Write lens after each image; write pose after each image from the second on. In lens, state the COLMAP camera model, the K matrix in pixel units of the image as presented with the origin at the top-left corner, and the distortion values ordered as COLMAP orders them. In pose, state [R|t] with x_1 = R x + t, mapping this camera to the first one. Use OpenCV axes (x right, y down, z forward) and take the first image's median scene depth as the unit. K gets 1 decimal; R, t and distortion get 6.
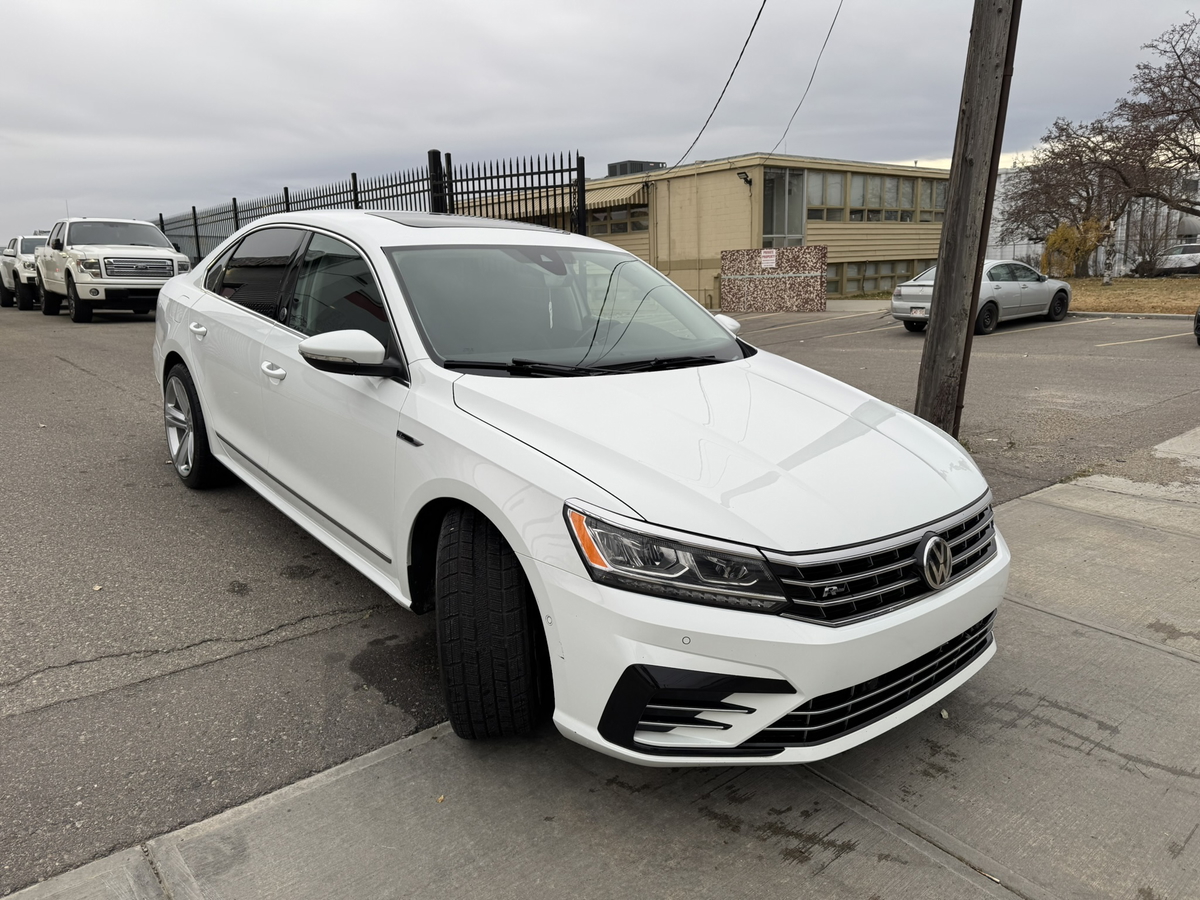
lens RADIAL K [[832.2, 0, 598.0], [0, 832.2, 434.7], [0, 0, 1]] dist [0.043656, -0.055767]
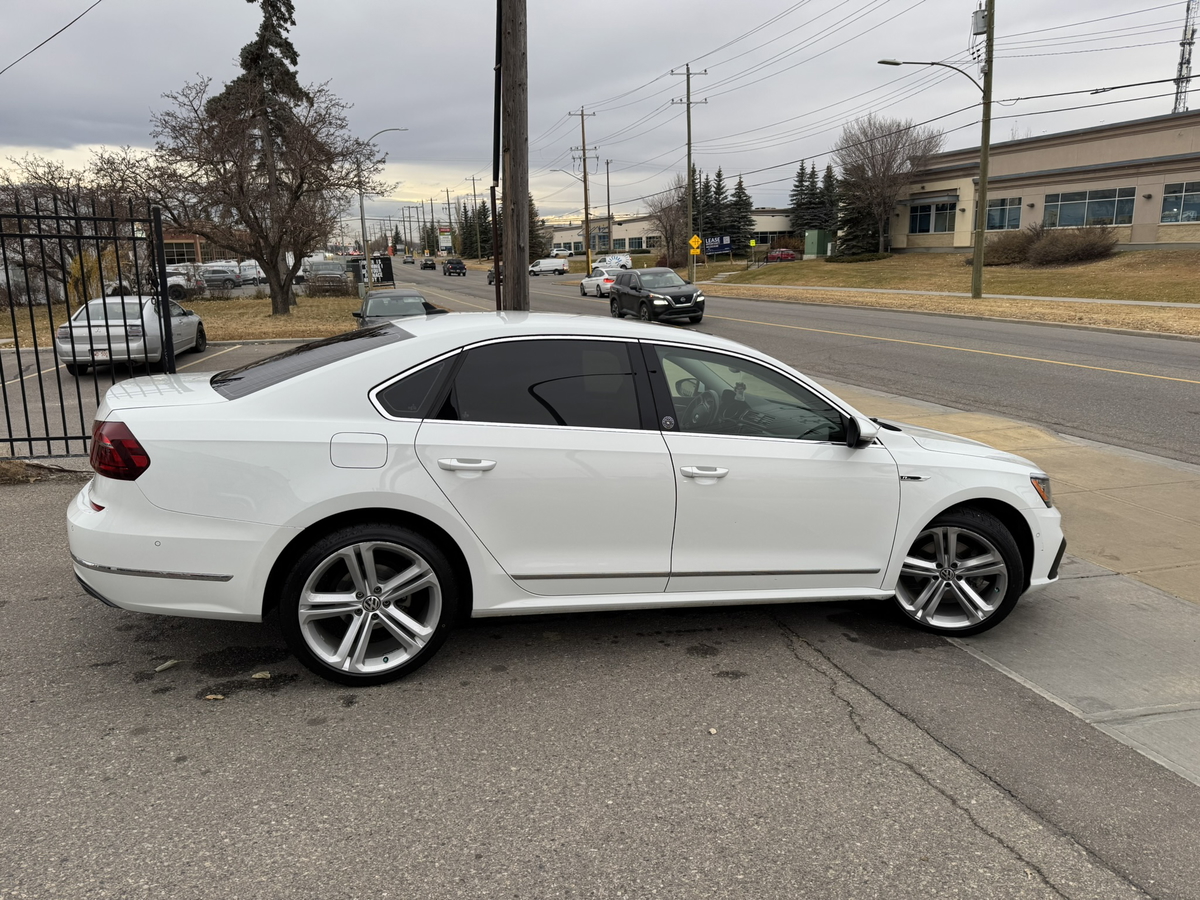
lens RADIAL K [[832.2, 0, 598.0], [0, 832.2, 434.7], [0, 0, 1]] dist [0.043656, -0.055767]
pose [[0.402444, -0.163973, 0.900640, -1.763500], [0.183728, 0.978277, 0.096011, -0.316552], [-0.896818, 0.126833, 0.423828, 0.818590]]
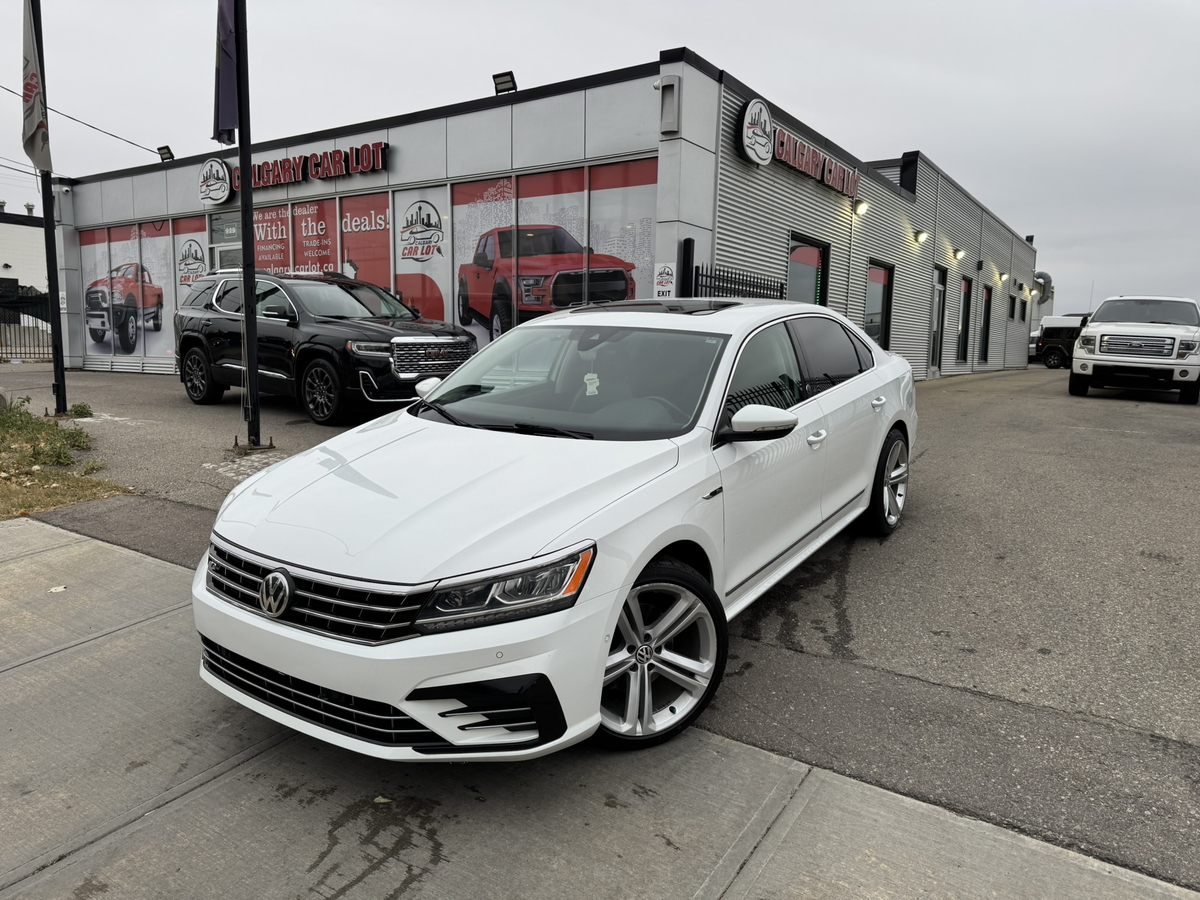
lens RADIAL K [[827.3, 0, 600.0], [0, 827.3, 450.0], [0, 0, 1]] dist [0.051067, -0.059609]
pose [[0.275417, 0.147529, -0.949937, 1.341948], [-0.213184, 0.972923, 0.089290, -0.205969], [0.937389, 0.177920, 0.299410, 0.868172]]
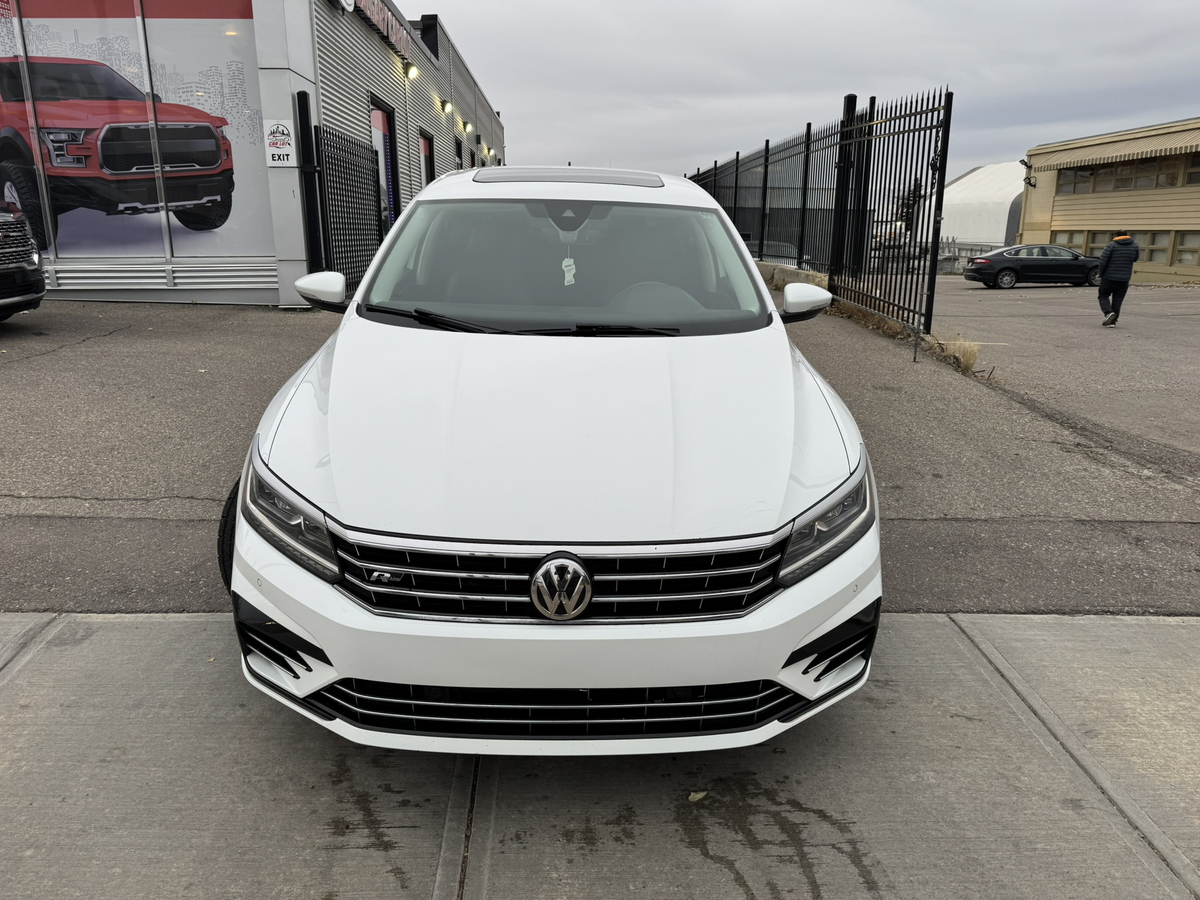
lens RADIAL K [[832.2, 0, 598.0], [0, 832.2, 434.7], [0, 0, 1]] dist [0.043656, -0.055767]
pose [[0.782979, 0.175351, -0.596822, 0.751509], [-0.142197, 0.984496, 0.102703, -0.075914], [0.605578, 0.004452, 0.795774, 0.300801]]
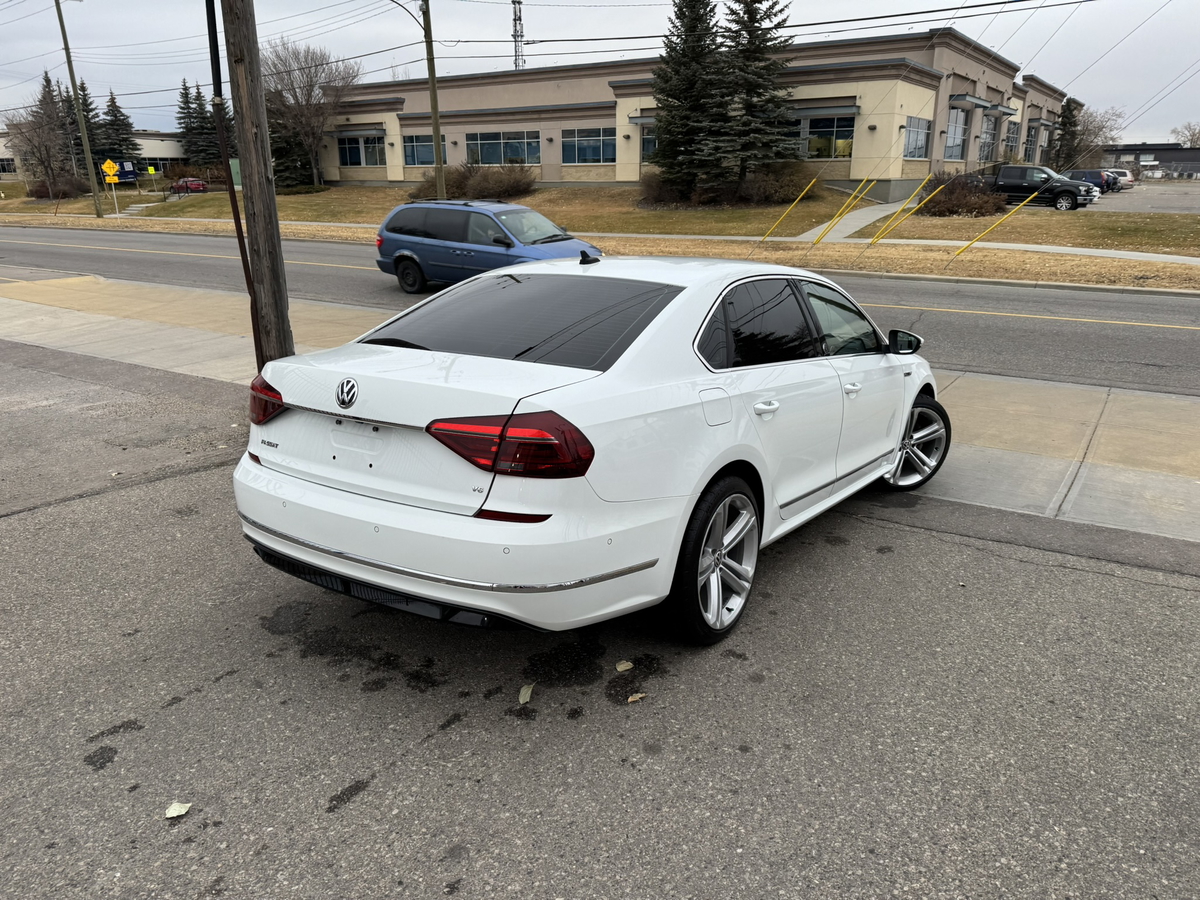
lens RADIAL K [[831.5, 0, 577.5], [0, 831.5, 446.0], [0, 0, 1]] dist [0.029725, -0.034482]
pose [[-0.230270, -0.259940, 0.937767, -1.876272], [0.203543, 0.929482, 0.307624, -0.585863], [-0.951602, 0.261713, -0.161123, 2.027046]]
